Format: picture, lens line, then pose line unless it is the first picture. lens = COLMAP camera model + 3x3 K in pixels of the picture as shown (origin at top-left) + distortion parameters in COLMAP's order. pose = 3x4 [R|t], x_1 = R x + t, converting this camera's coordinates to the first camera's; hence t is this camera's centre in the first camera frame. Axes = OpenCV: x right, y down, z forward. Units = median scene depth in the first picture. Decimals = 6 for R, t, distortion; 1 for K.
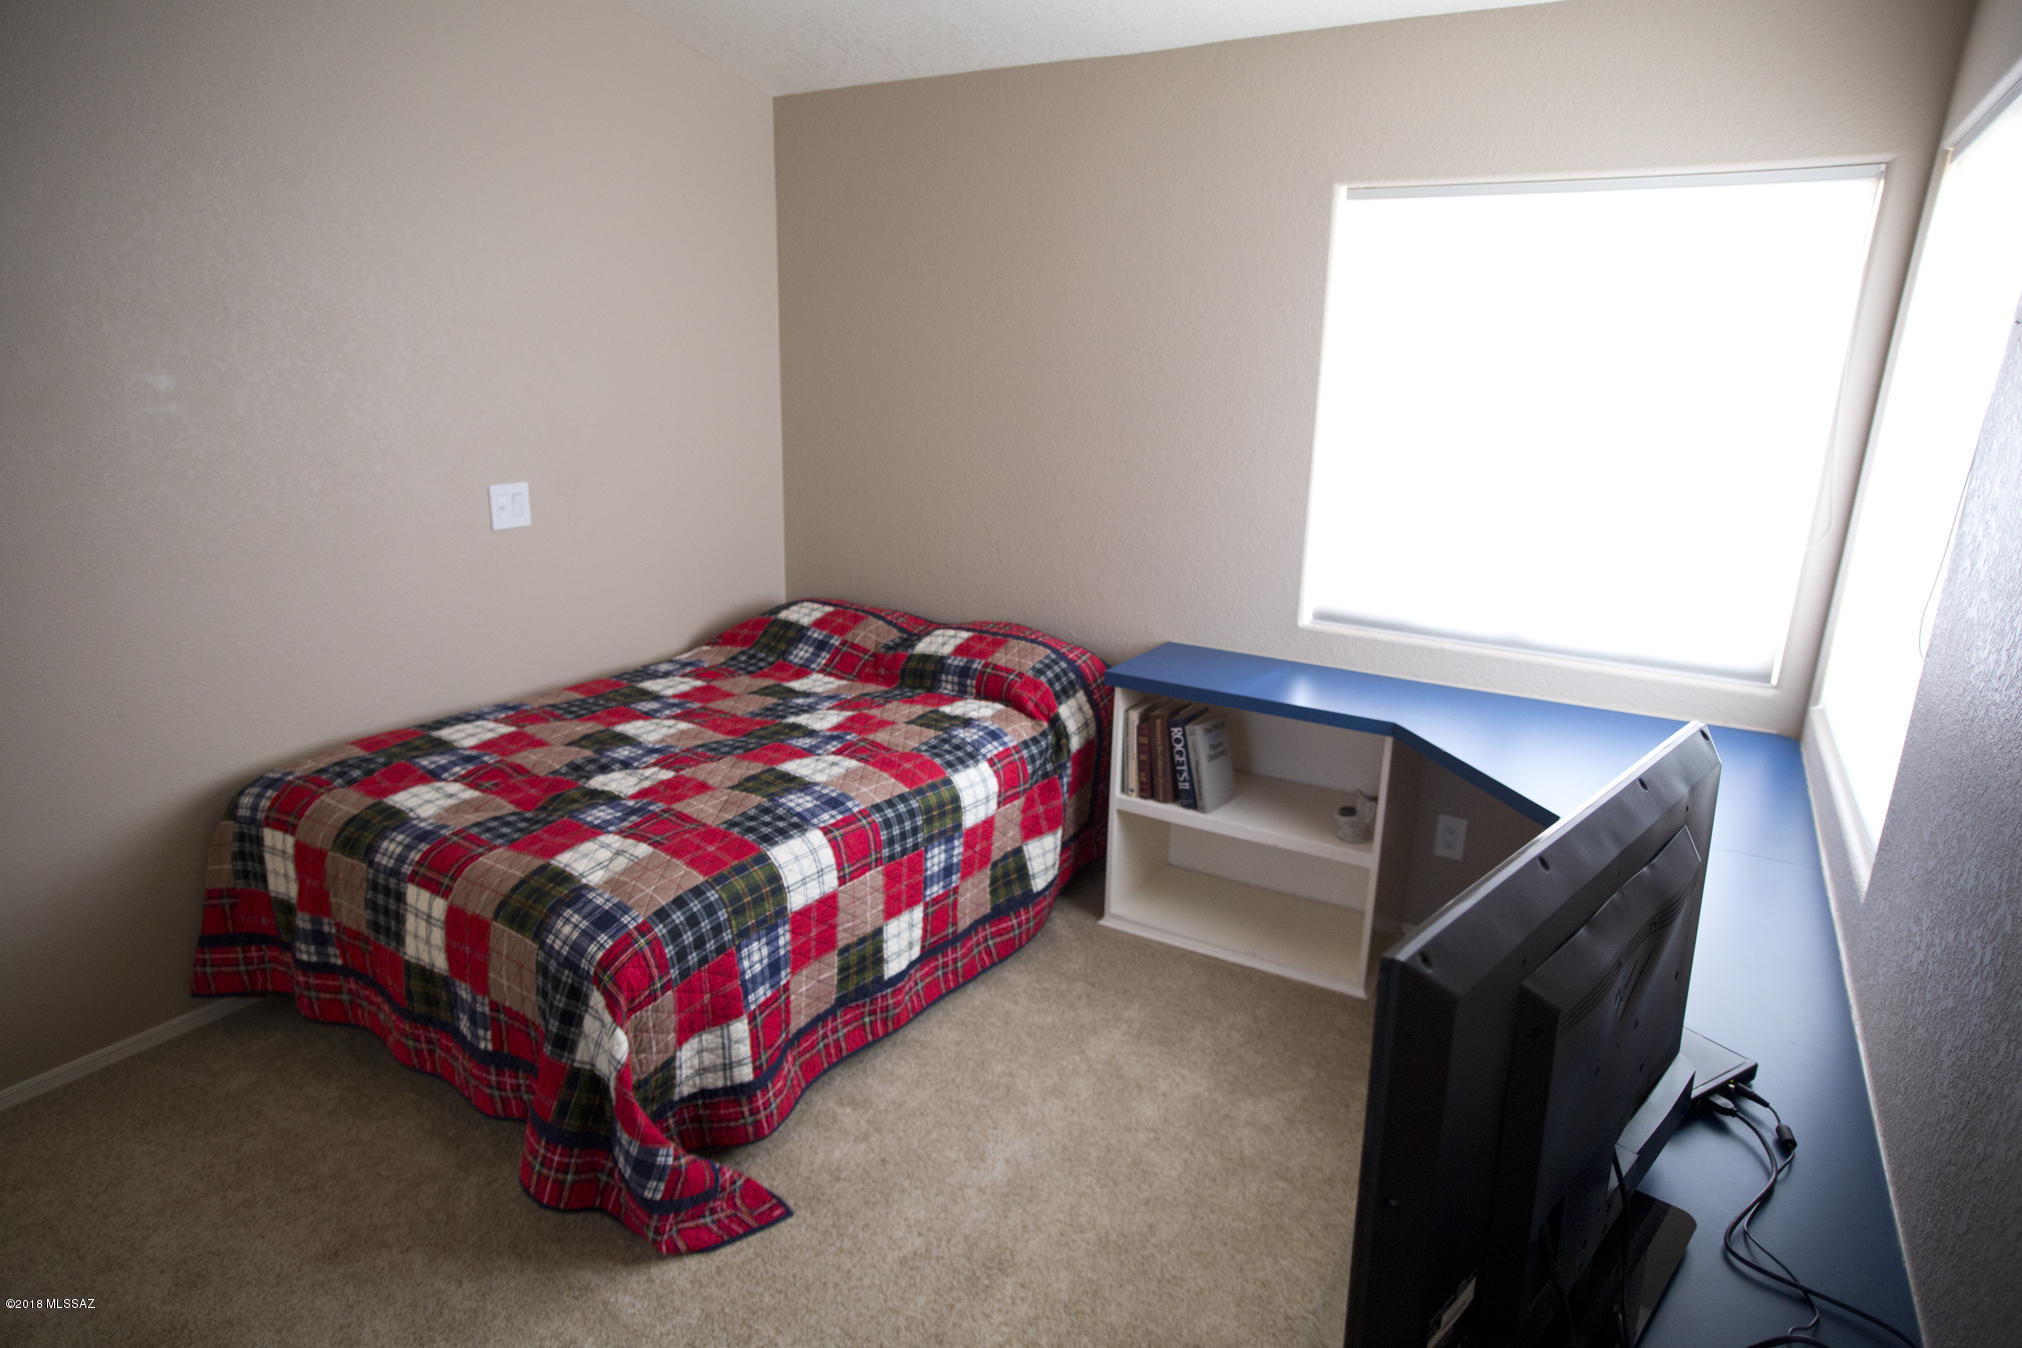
lens RADIAL K [[1158.3, 0, 1019.7], [0, 1158.3, 678.7], [0, 0, 1]] dist [-0.093235, 0.075483]
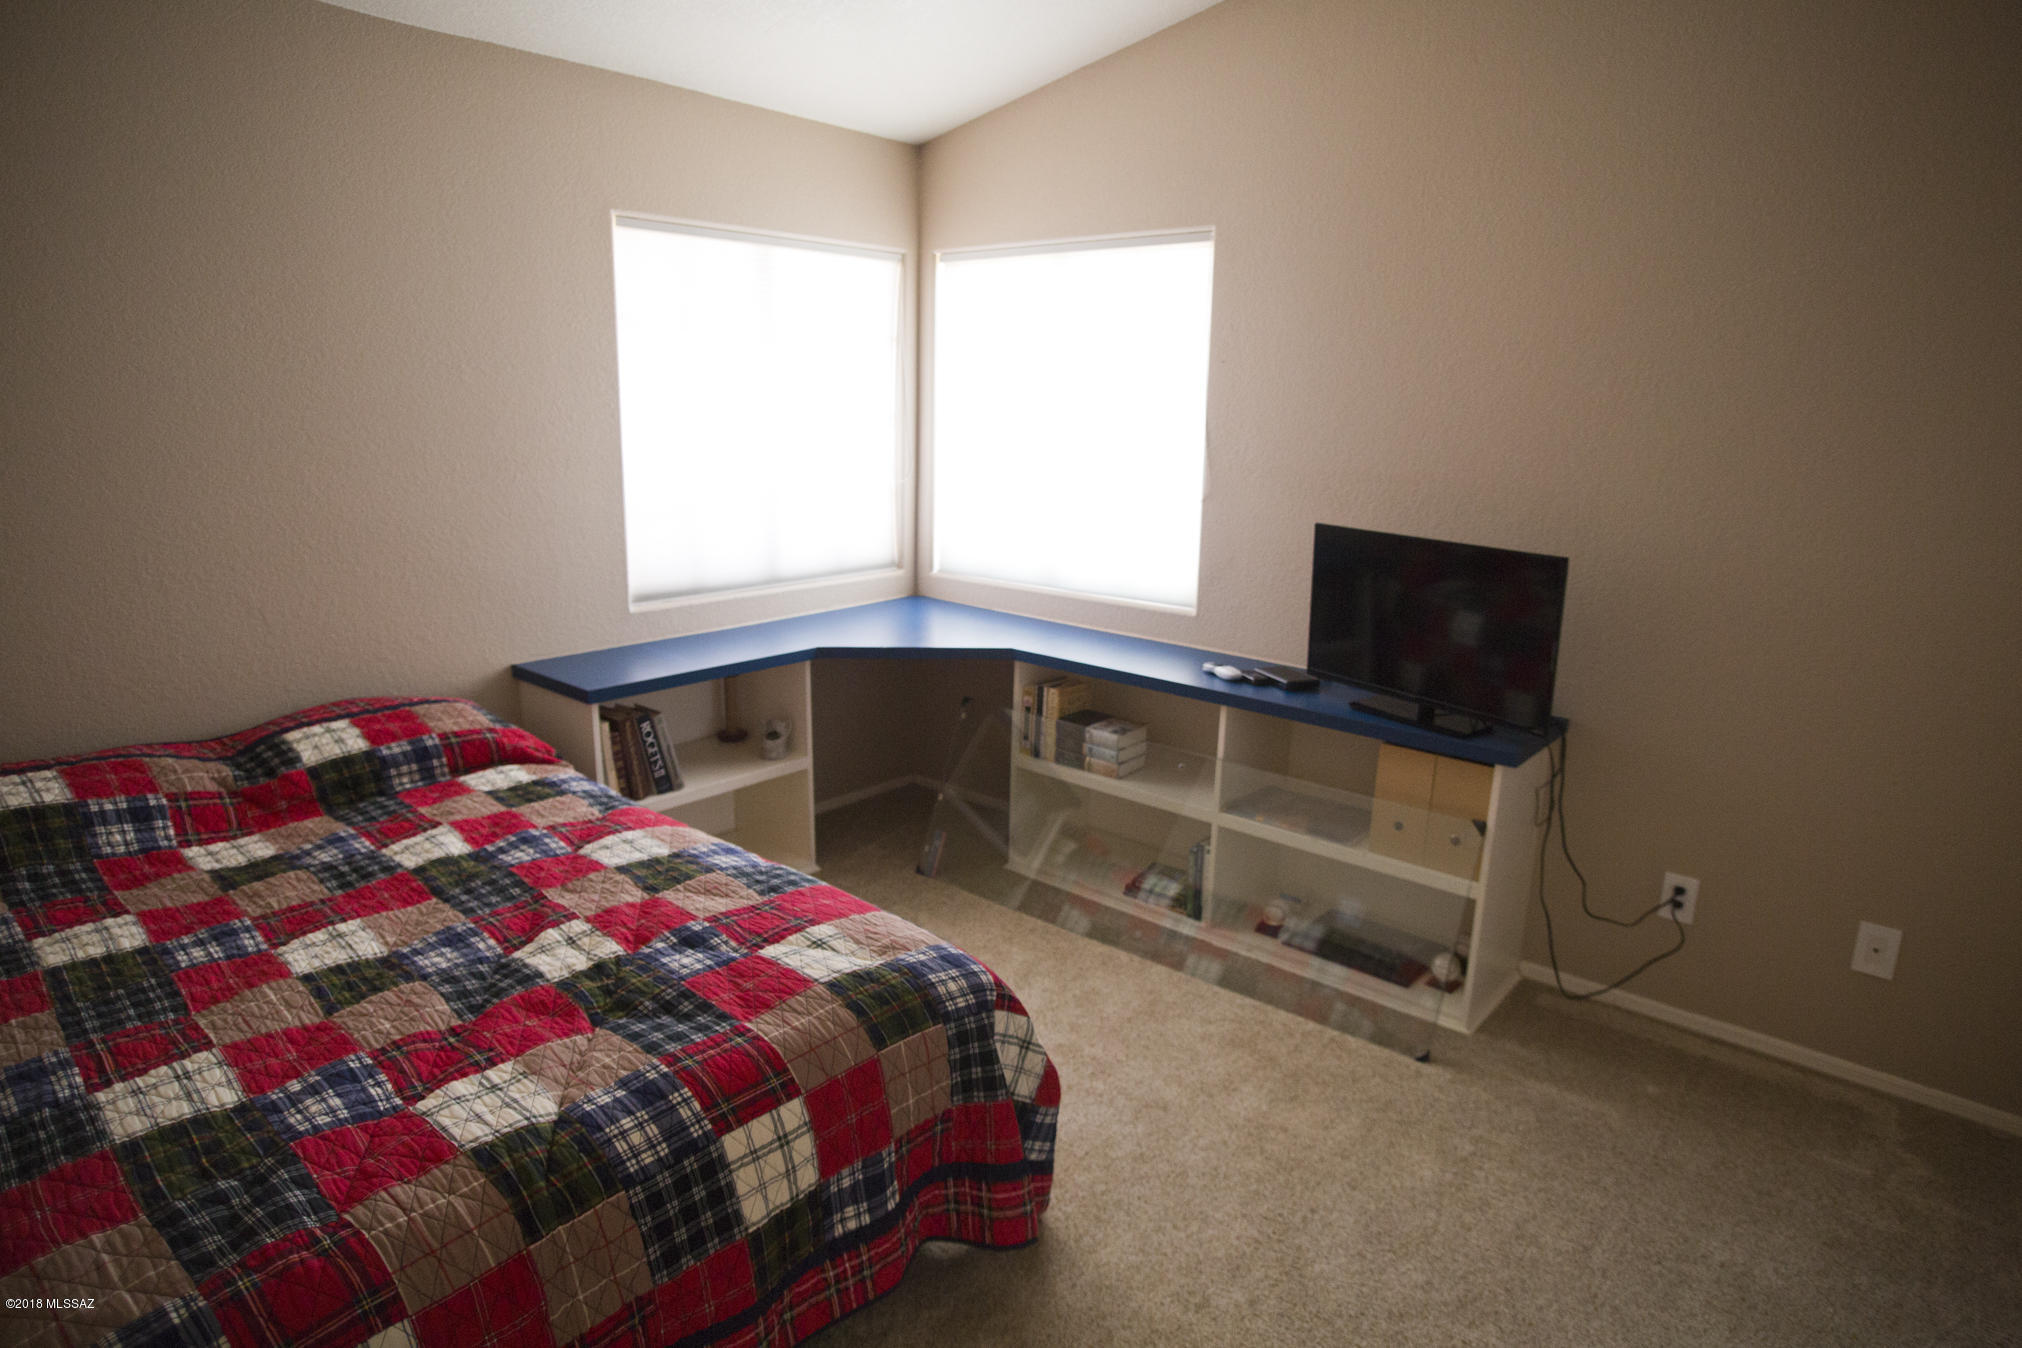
lens RADIAL K [[1158.3, 0, 1019.7], [0, 1158.3, 678.7], [0, 0, 1]] dist [-0.093235, 0.075483]
pose [[0.160637, -0.258023, 0.952691, -0.789642], [0.248447, 0.944717, 0.213971, -0.133160], [-0.955233, 0.202321, 0.215862, 0.447879]]
